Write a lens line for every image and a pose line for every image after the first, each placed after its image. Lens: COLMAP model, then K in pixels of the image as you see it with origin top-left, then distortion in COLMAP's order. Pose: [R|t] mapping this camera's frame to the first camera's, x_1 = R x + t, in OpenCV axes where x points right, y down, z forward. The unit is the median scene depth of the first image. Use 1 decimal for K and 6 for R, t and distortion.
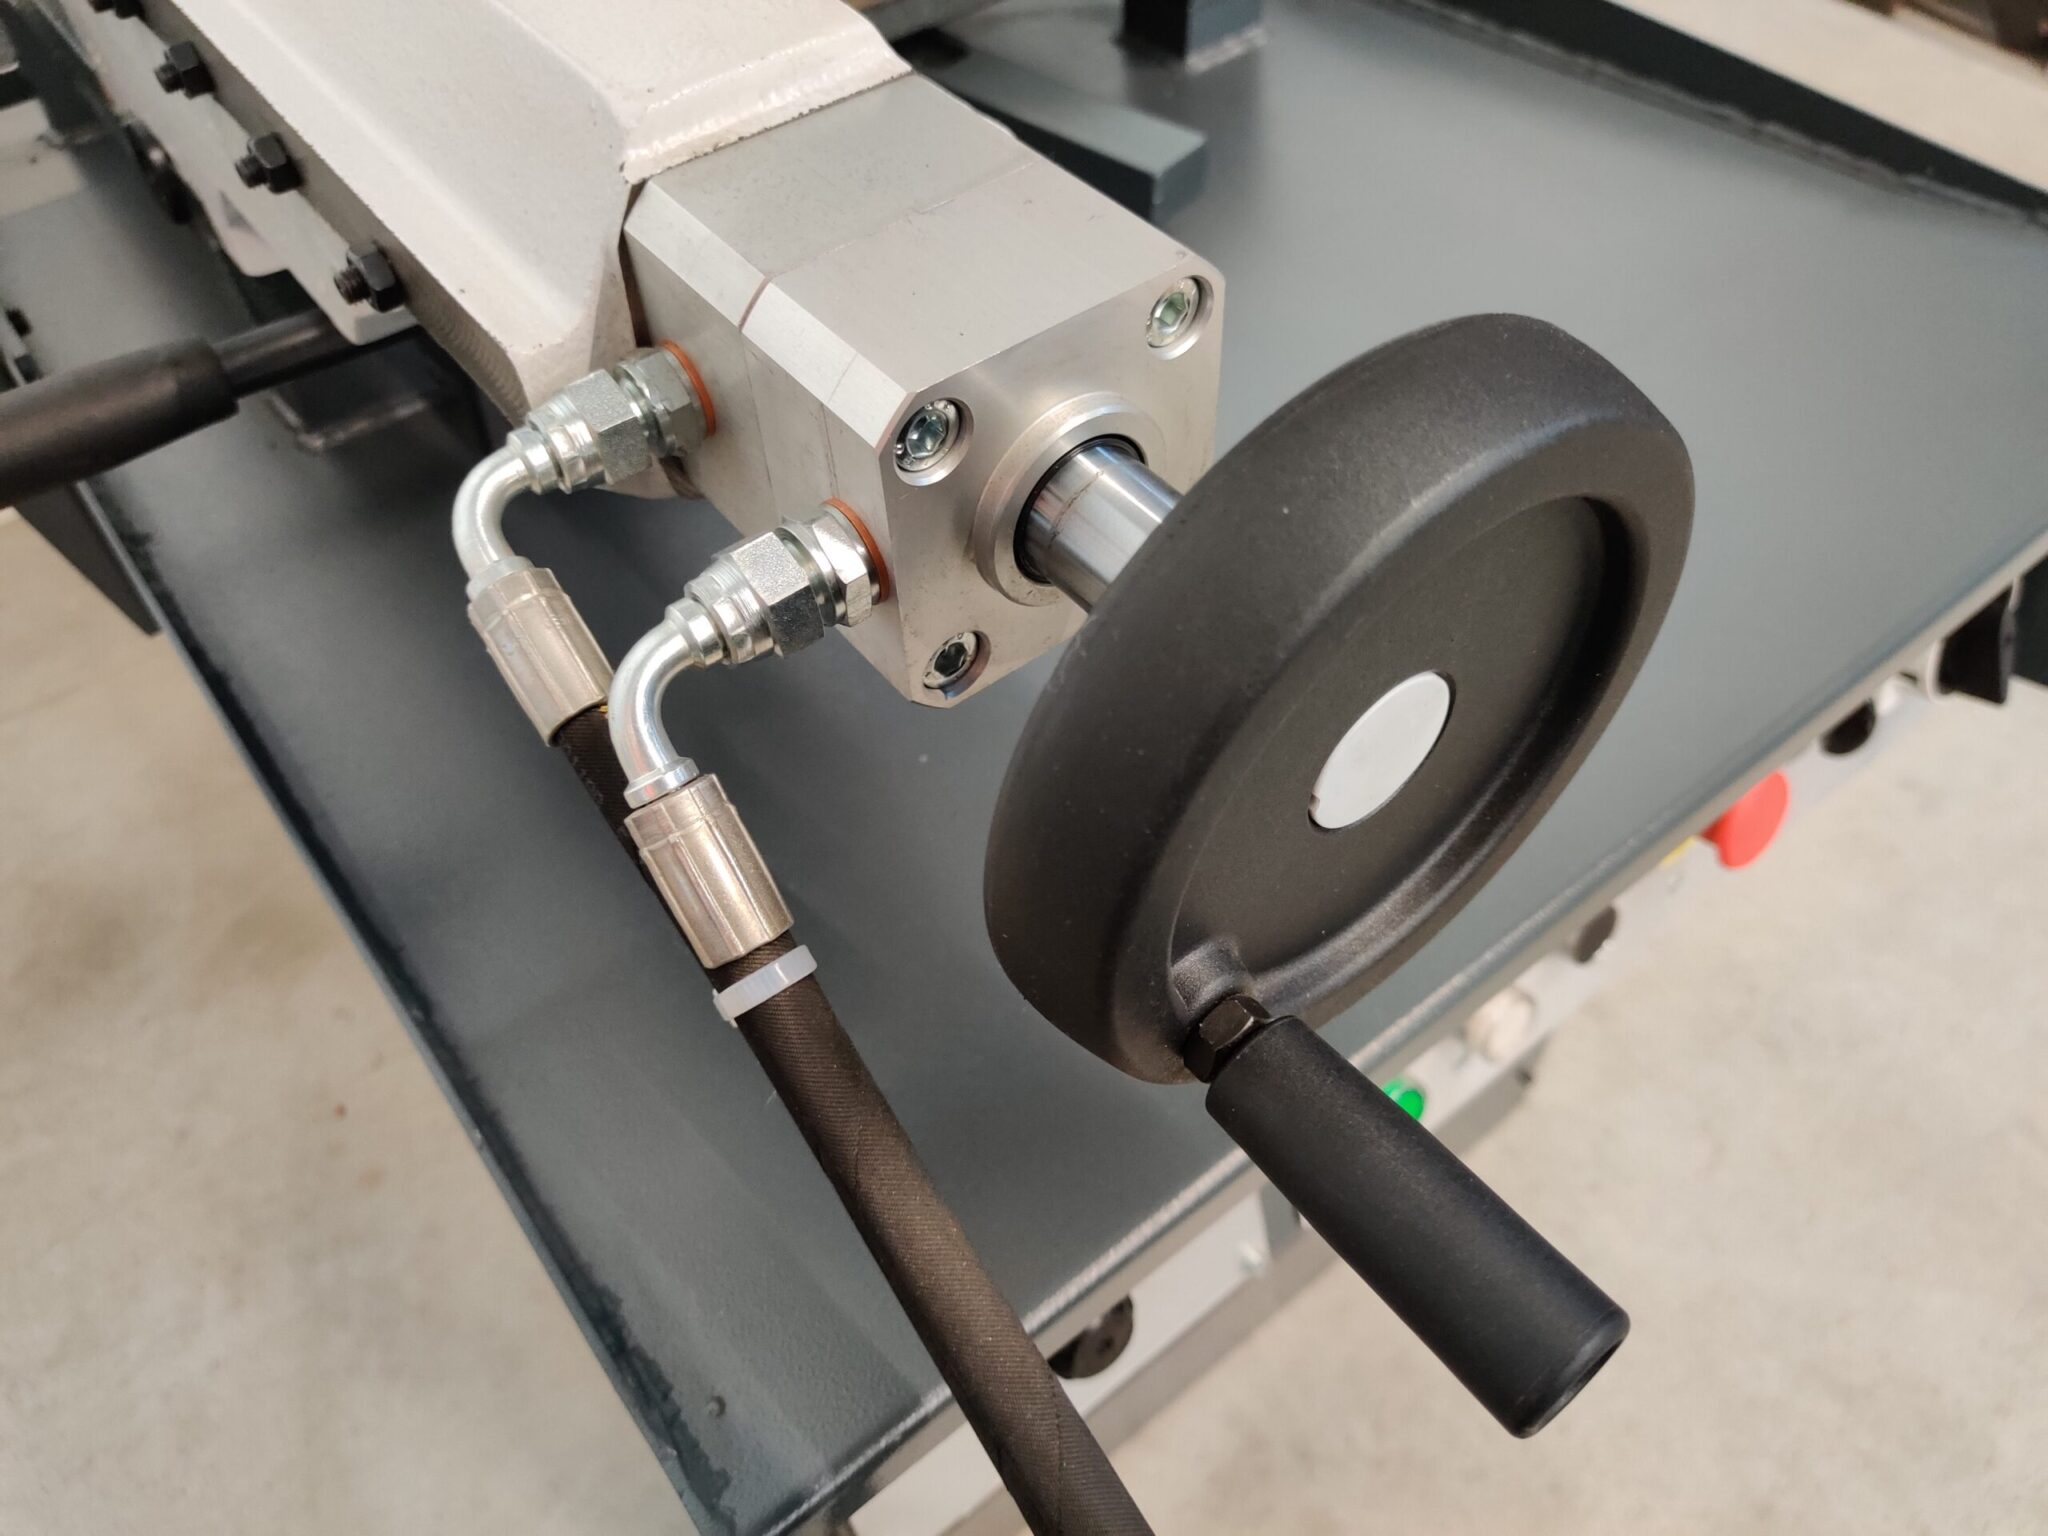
lens RADIAL K [[1565.0, 0, 1035.1], [0, 1565.0, 751.0], [0, 0, 1]] dist [0.057887, -0.094278]
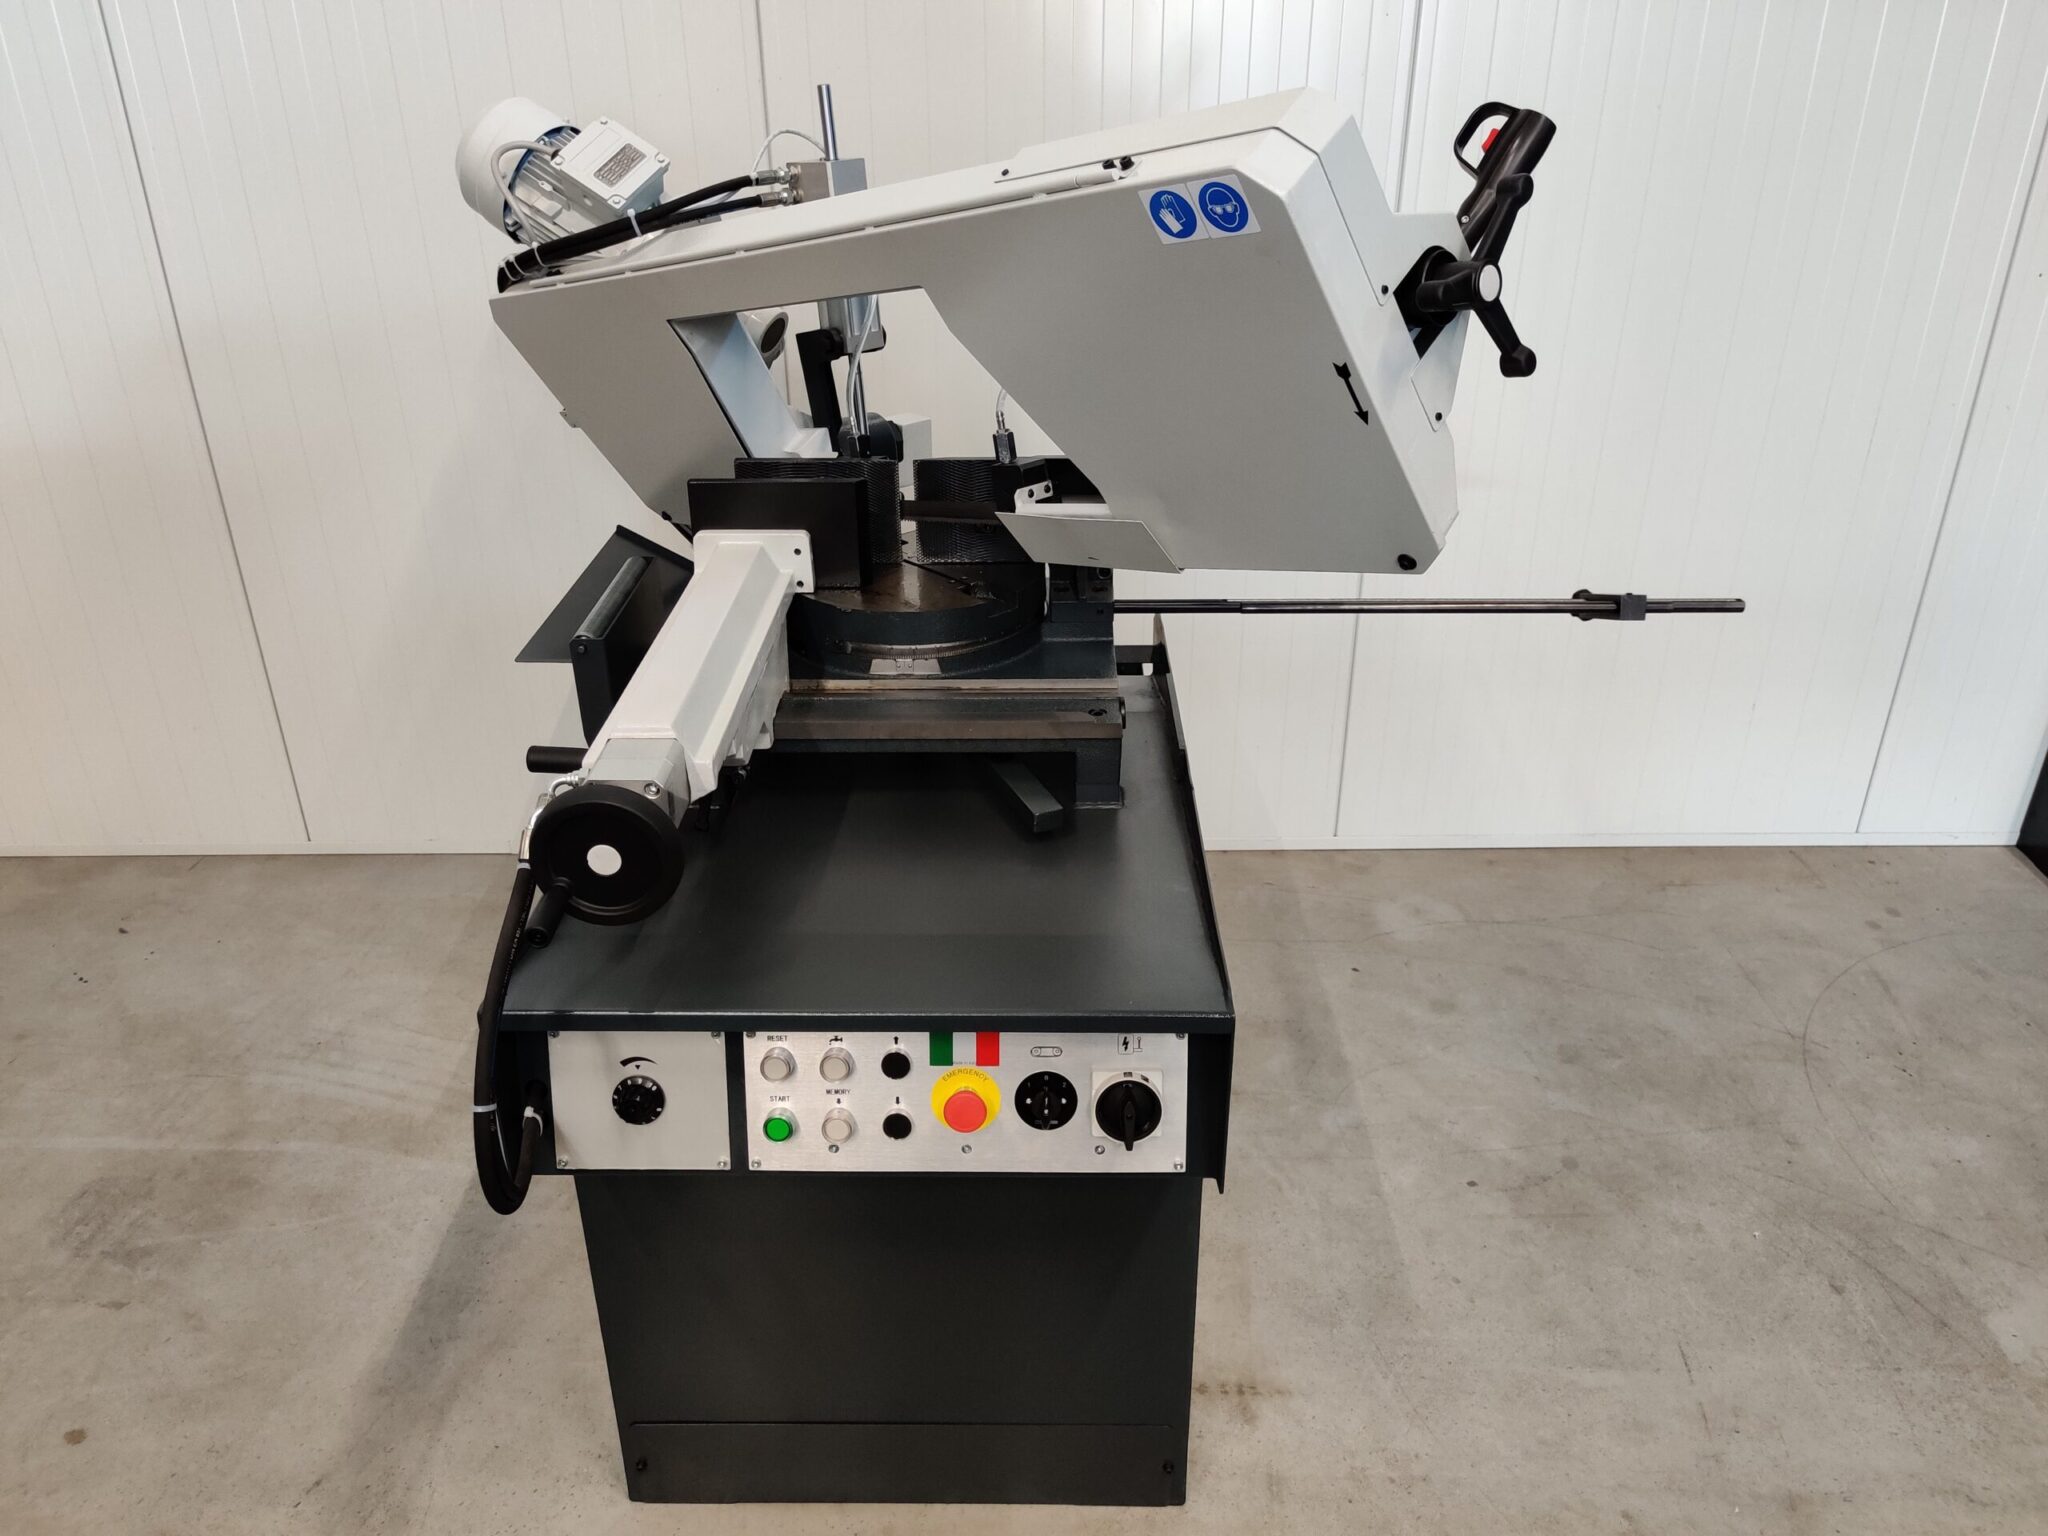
lens RADIAL K [[1578.7, 0, 1017.1], [0, 1578.7, 755.8], [0, 0, 1]] dist [0.046290, -0.079924]
pose [[0.772238, 0.302647, -0.558617, 1.274450], [-0.495956, 0.836695, -0.232311, 0.087476], [0.397084, 0.456449, 0.796228, -0.900817]]
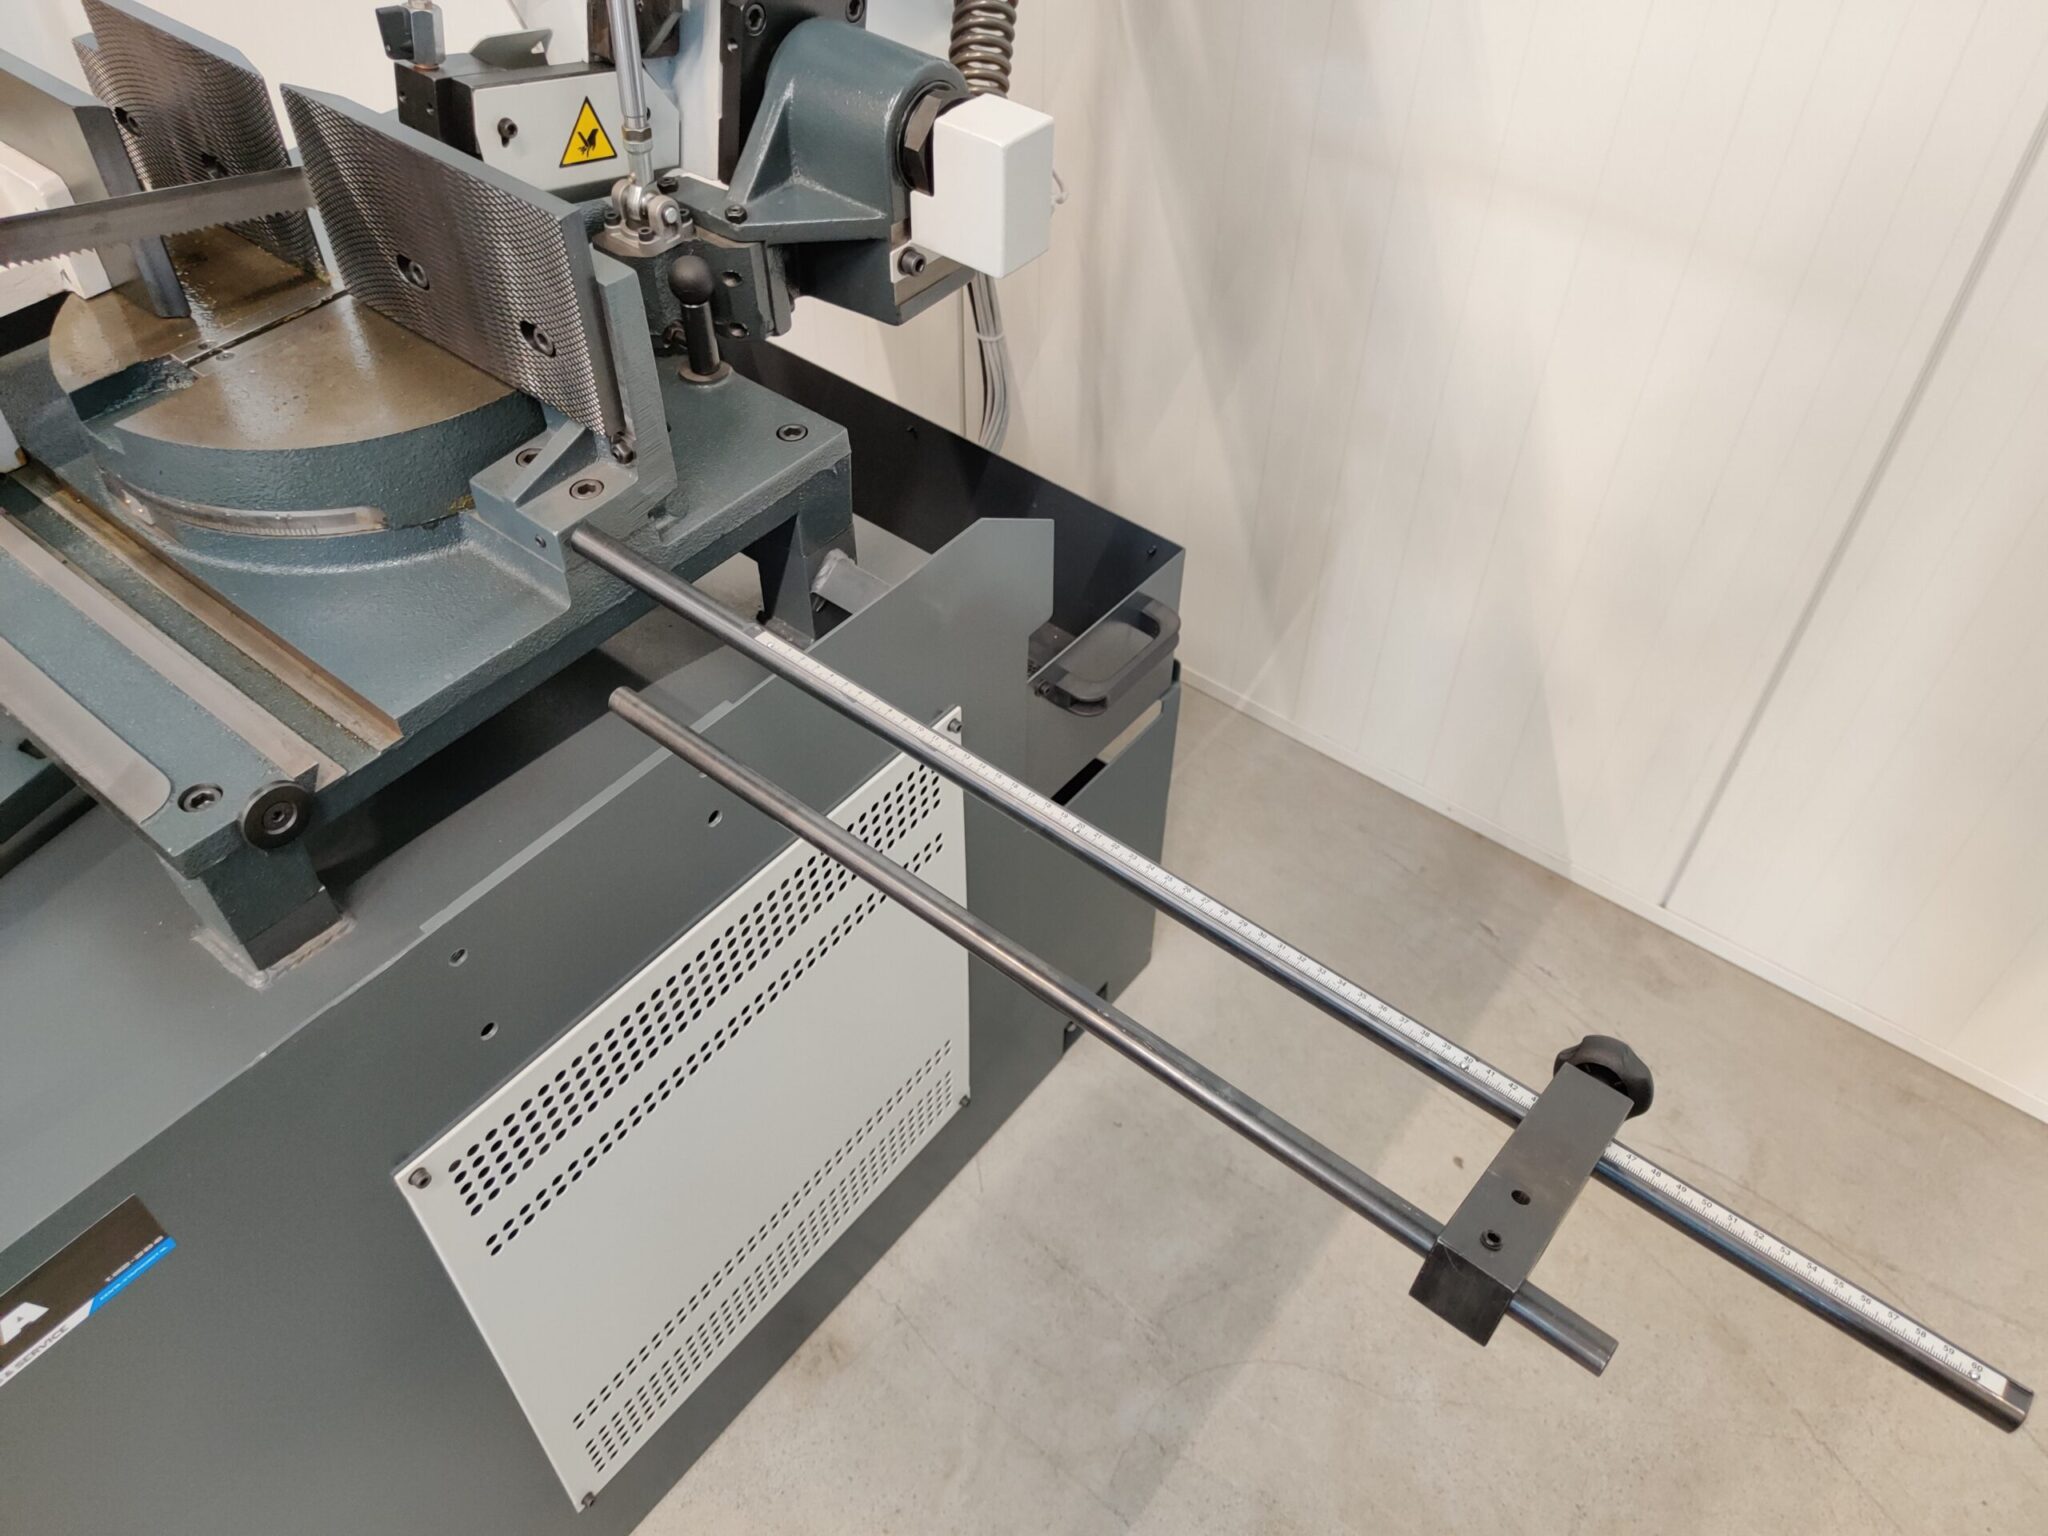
lens RADIAL K [[1565.0, 0, 1035.1], [0, 1565.0, 751.0], [0, 0, 1]] dist [0.057887, -0.094278]
pose [[0.222345, 0.722264, -0.654903, 0.849703], [-0.762147, 0.547667, 0.345243, -1.302401], [0.608025, 0.422370, 0.672242, 0.528394]]
